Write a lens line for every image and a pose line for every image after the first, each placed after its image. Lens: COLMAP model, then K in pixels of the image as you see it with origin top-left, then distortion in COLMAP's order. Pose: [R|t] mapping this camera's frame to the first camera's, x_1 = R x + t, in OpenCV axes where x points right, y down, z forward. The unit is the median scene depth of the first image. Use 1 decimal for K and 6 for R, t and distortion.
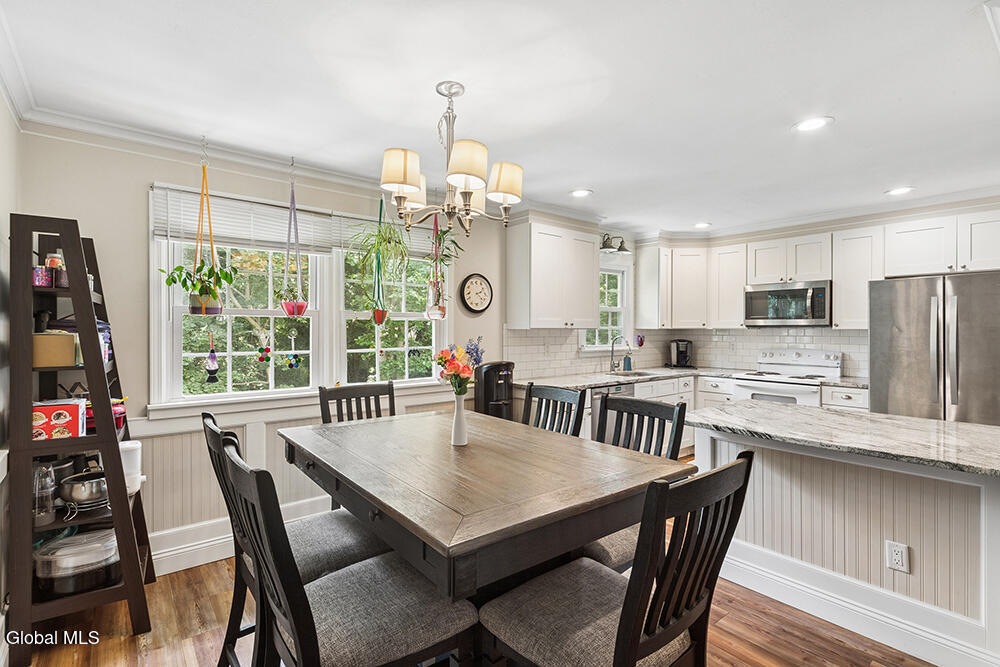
lens RADIAL K [[471.6, 0, 500.0], [0, 471.6, 333.5], [0, 0, 1]] dist [0.000041, -0.000004]
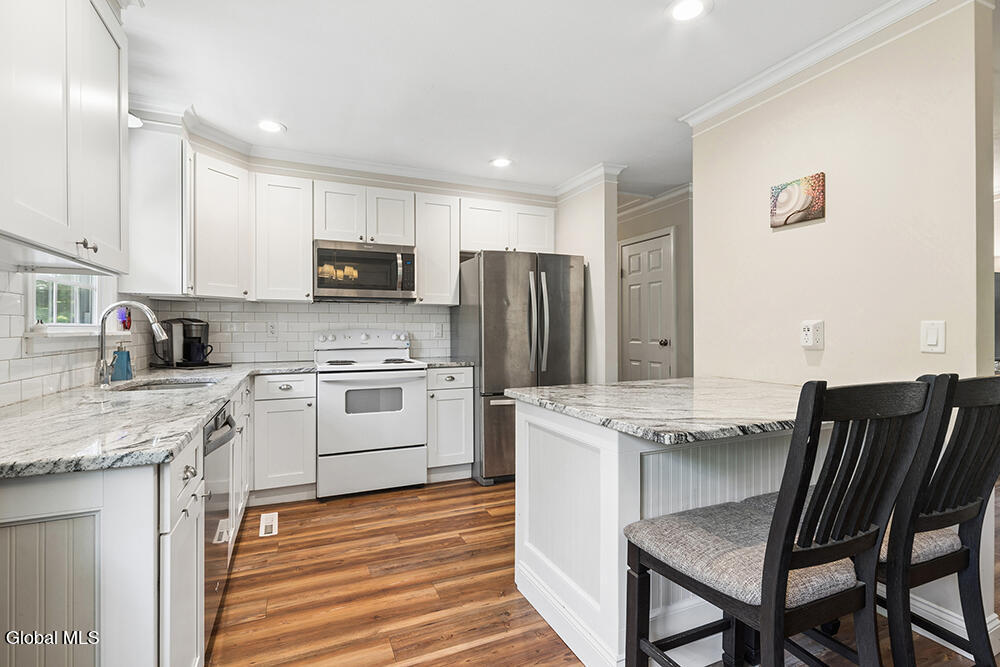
lens RADIAL K [[470.6, 0, 500.0], [0, 470.6, 333.5], [0, 0, 1]] dist [0.002502, 0.000208]
pose [[0.260169, -0.010129, 0.965510, -0.085012], [0.012357, 0.999898, 0.007160, 0.037712], [-0.965484, 0.010068, 0.260268, 0.573333]]
